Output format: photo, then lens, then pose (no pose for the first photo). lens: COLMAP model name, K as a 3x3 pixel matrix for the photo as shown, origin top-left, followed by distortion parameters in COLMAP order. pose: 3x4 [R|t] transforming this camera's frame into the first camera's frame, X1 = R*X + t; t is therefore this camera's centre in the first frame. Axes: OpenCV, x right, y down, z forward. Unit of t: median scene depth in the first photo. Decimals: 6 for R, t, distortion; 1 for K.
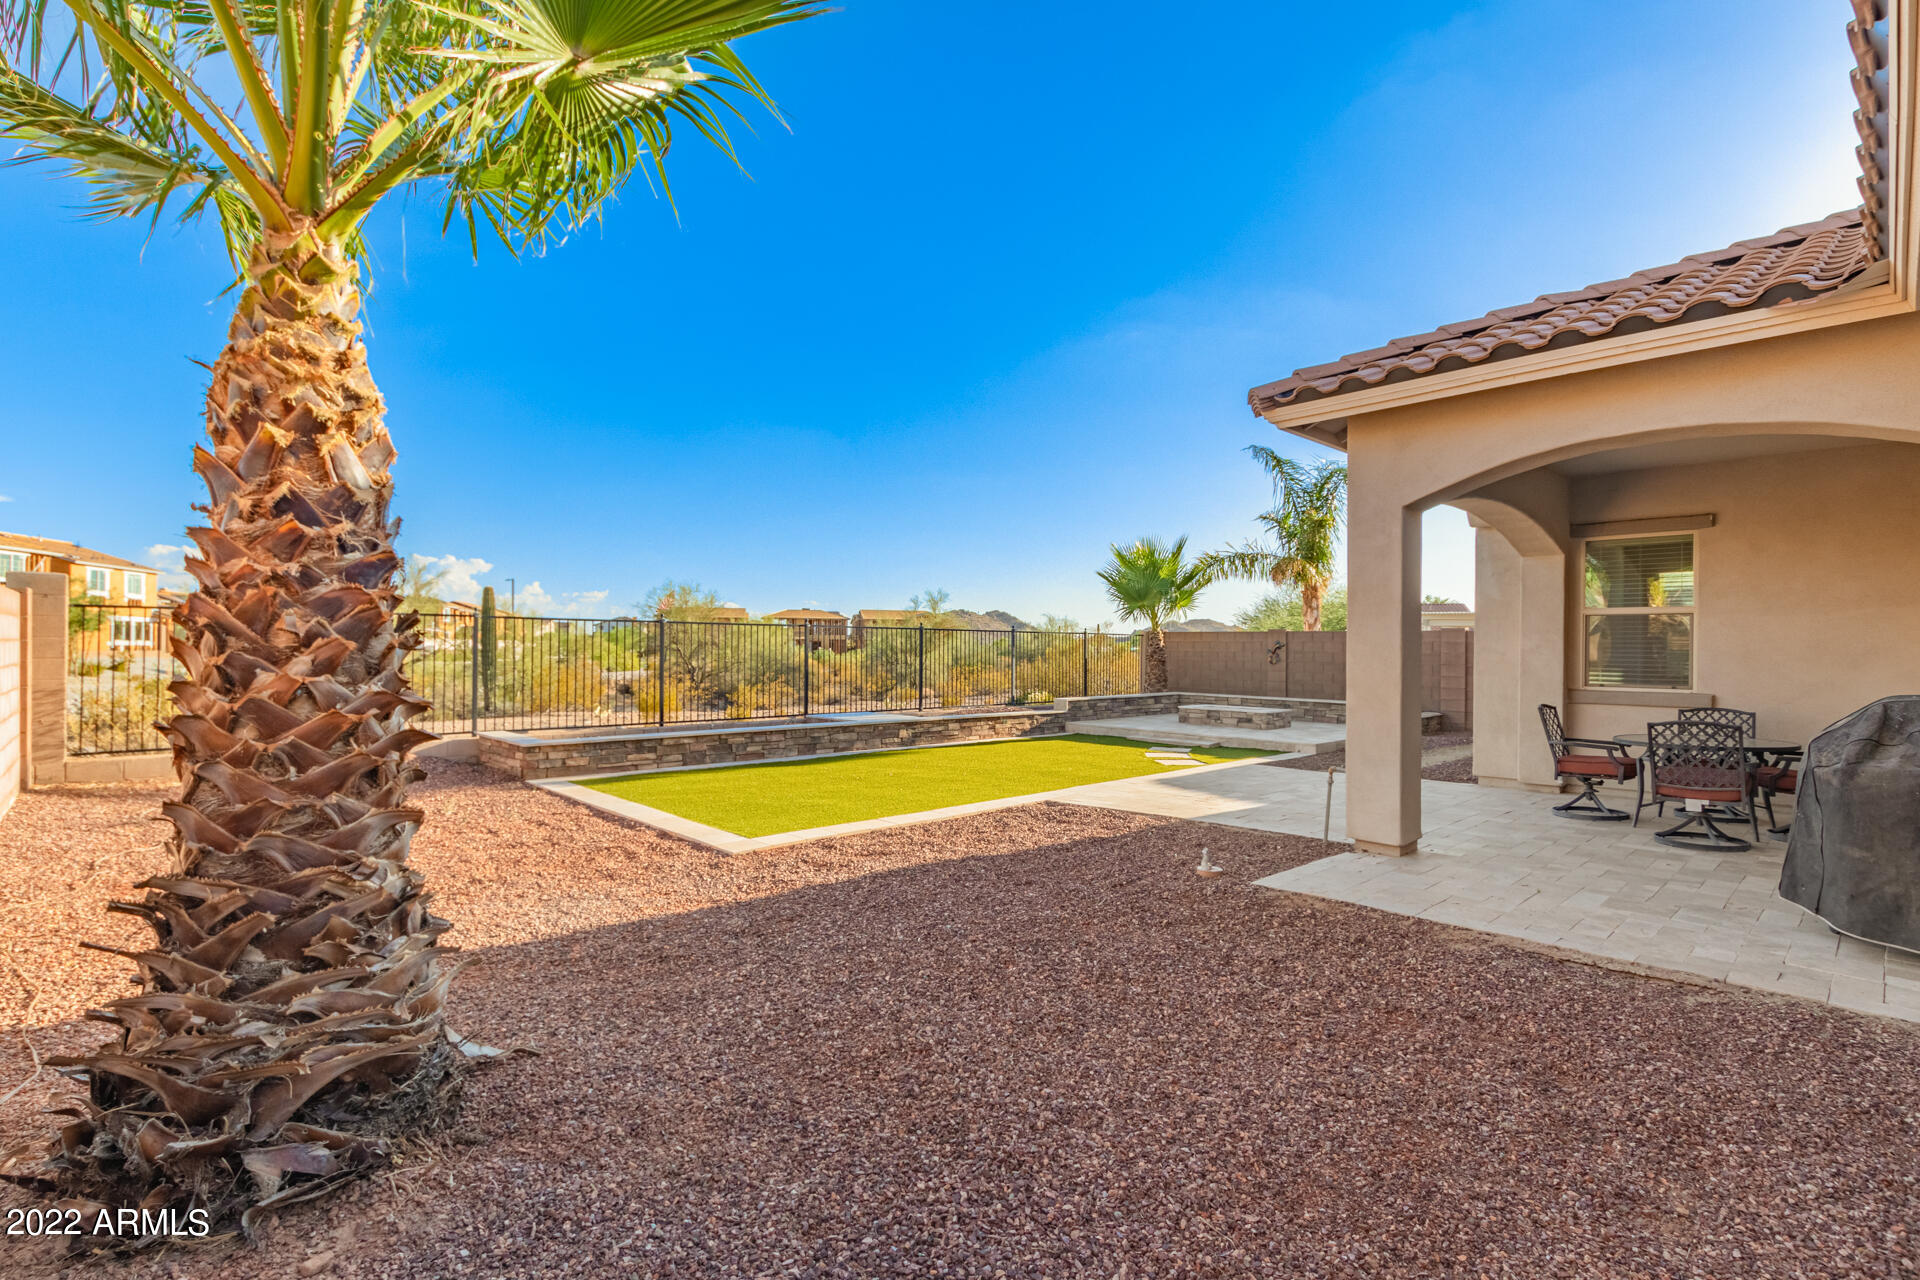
lens RADIAL K [[890.5, 0, 960.0], [0, 890.5, 640.0], [0, 0, 1]] dist [0.001005, -0.000176]
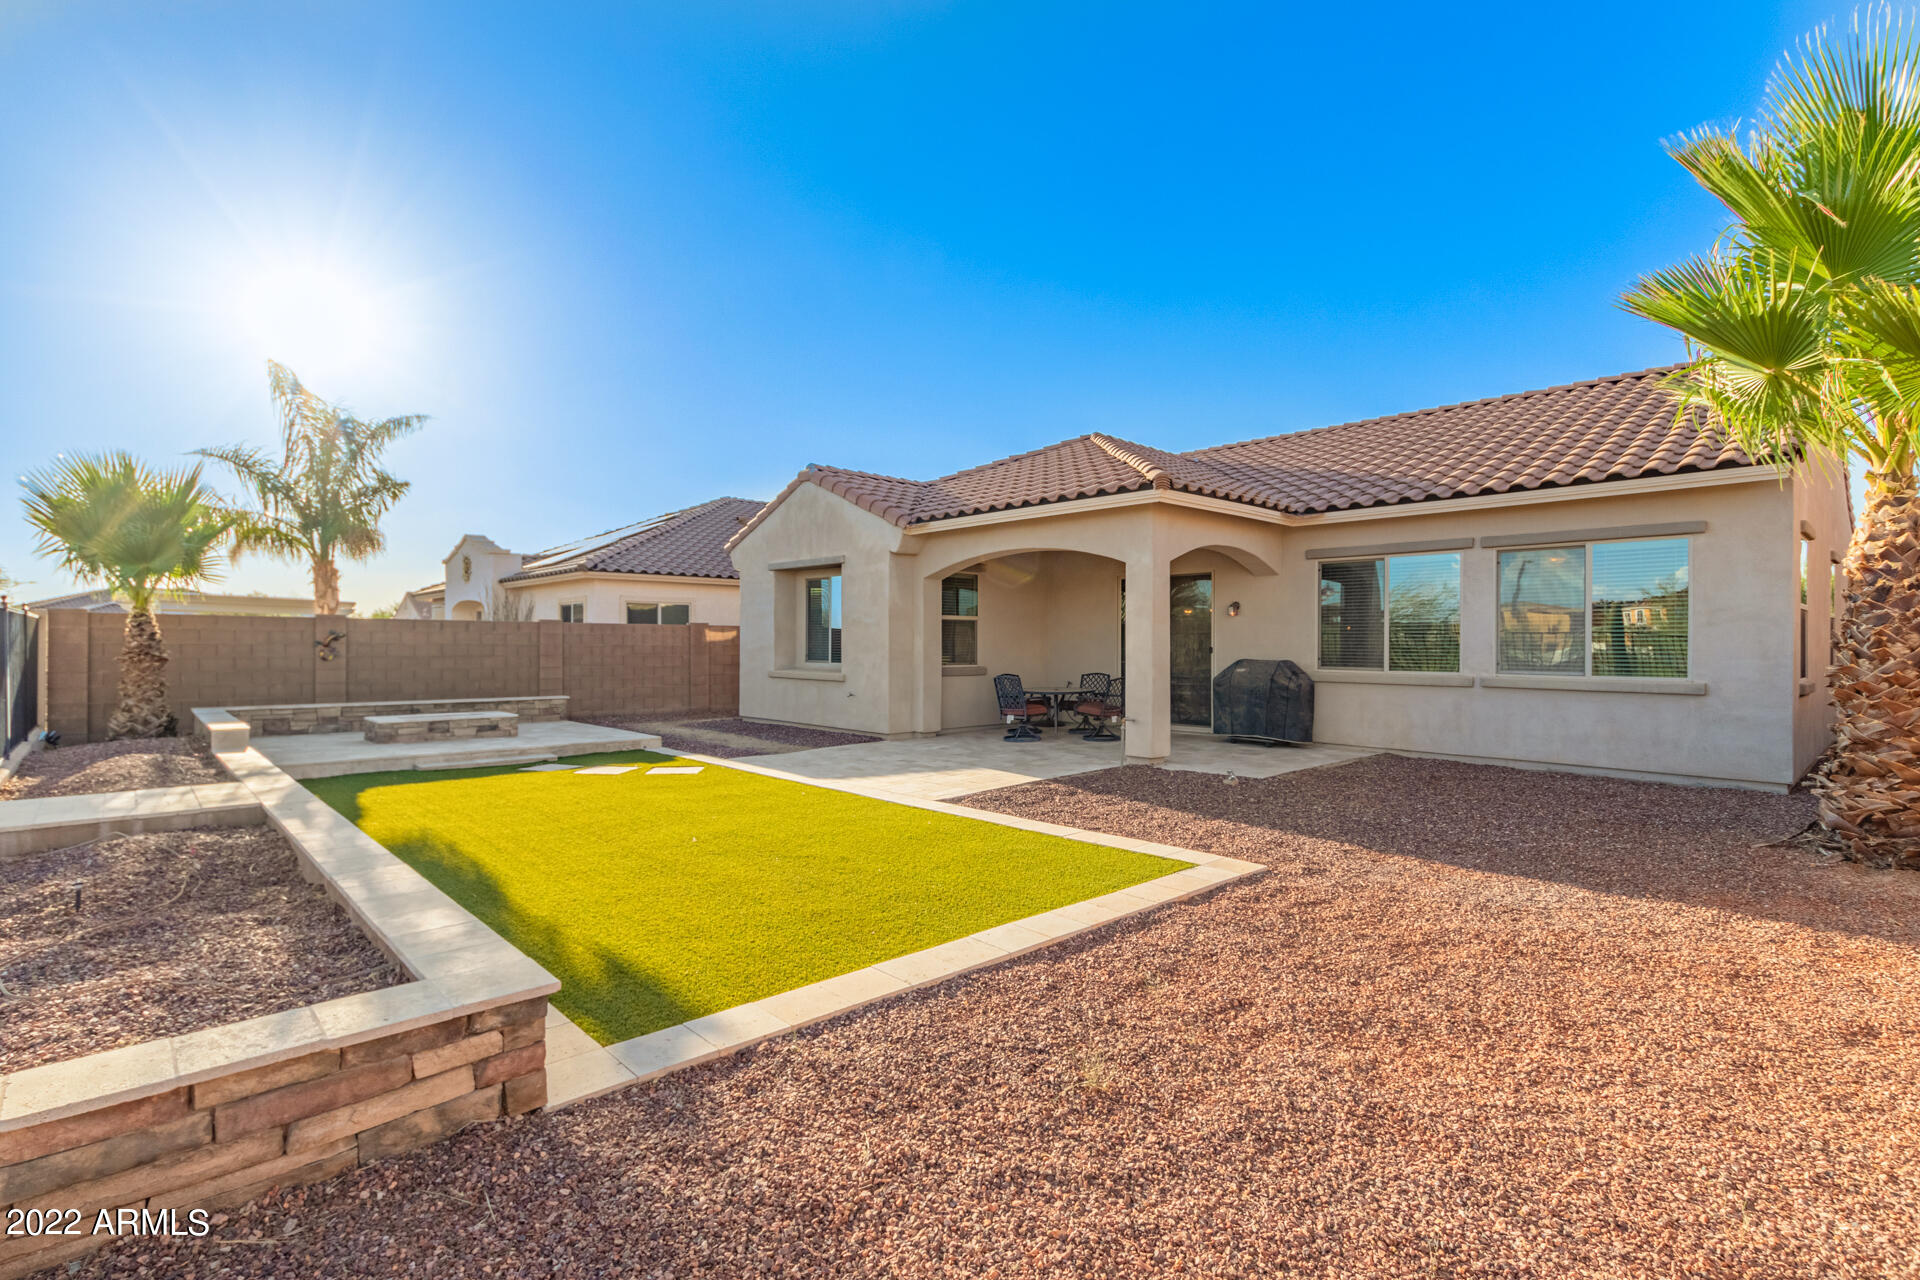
lens RADIAL K [[890.5, 0, 960.0], [0, 890.5, 640.0], [0, 0, 1]] dist [0.001005, -0.000176]
pose [[-0.019931, -0.004697, 0.999790, -0.475365], [-0.013290, 0.999902, 0.004433, -0.001107], [-0.999713, -0.013199, -0.019992, 0.532846]]
